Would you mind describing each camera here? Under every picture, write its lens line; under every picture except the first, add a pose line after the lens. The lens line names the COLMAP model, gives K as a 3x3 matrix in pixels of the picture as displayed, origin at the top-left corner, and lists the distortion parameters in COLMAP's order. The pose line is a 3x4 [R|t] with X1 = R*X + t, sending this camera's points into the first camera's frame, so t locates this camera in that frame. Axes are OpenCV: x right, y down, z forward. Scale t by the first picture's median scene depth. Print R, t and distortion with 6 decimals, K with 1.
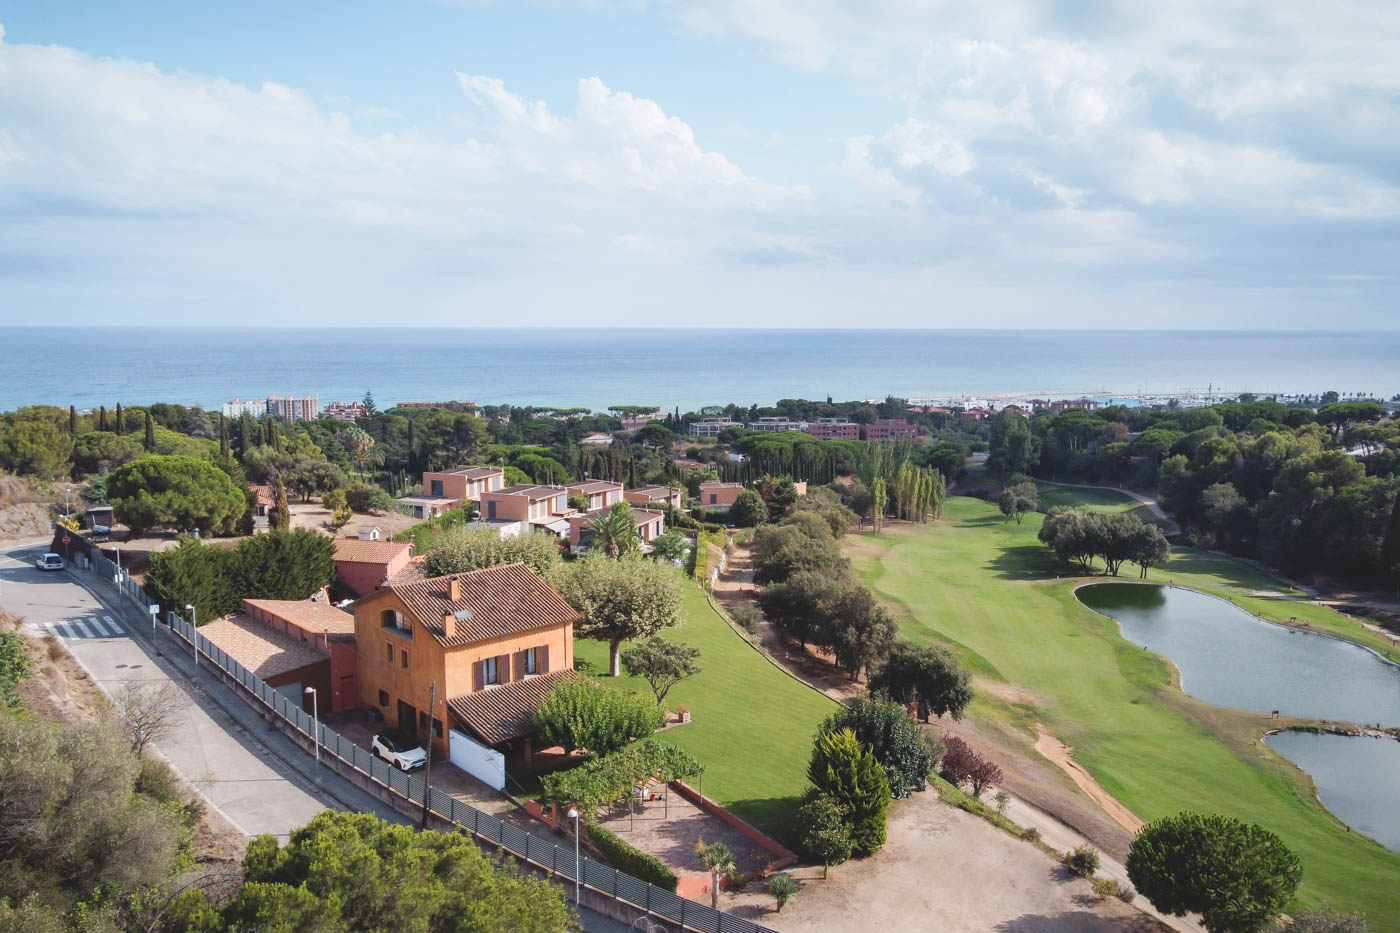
lens RADIAL K [[1005.8, 0, 700.0], [0, 1005.8, 466.5], [0, 0, 1]] dist [0.006106, 0.002684]
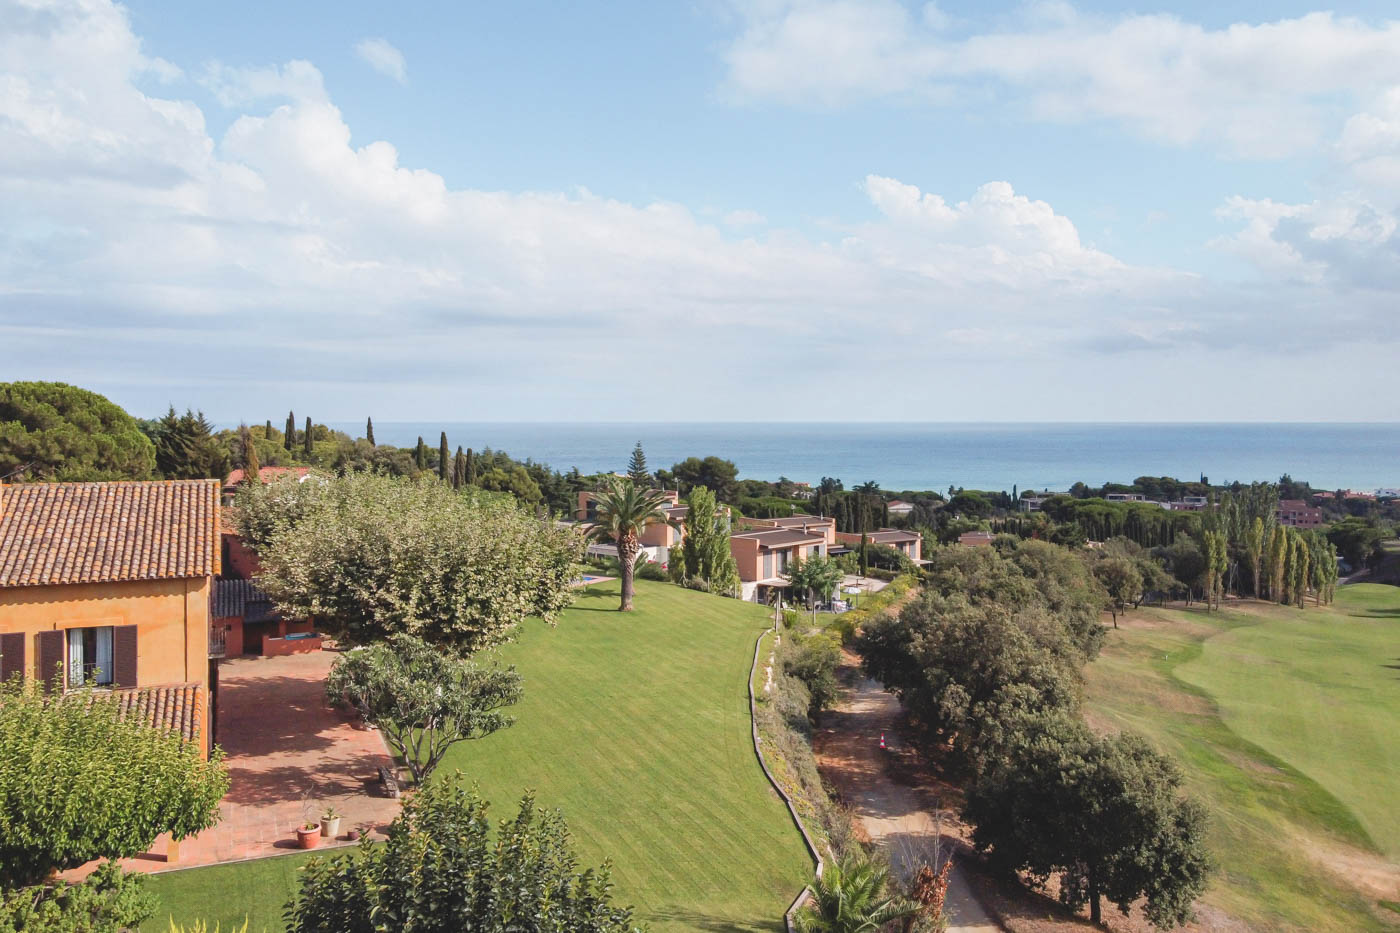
lens RADIAL K [[1021.6, 0, 701.1], [0, 1021.6, 401.2], [0, 0, 1]] dist [0.010059, -0.004686]
pose [[0.941118, -0.011365, -0.337888, 0.093360], [-0.040711, 0.988352, -0.146637, 0.046476], [0.335619, 0.151758, 0.929693, 0.218110]]
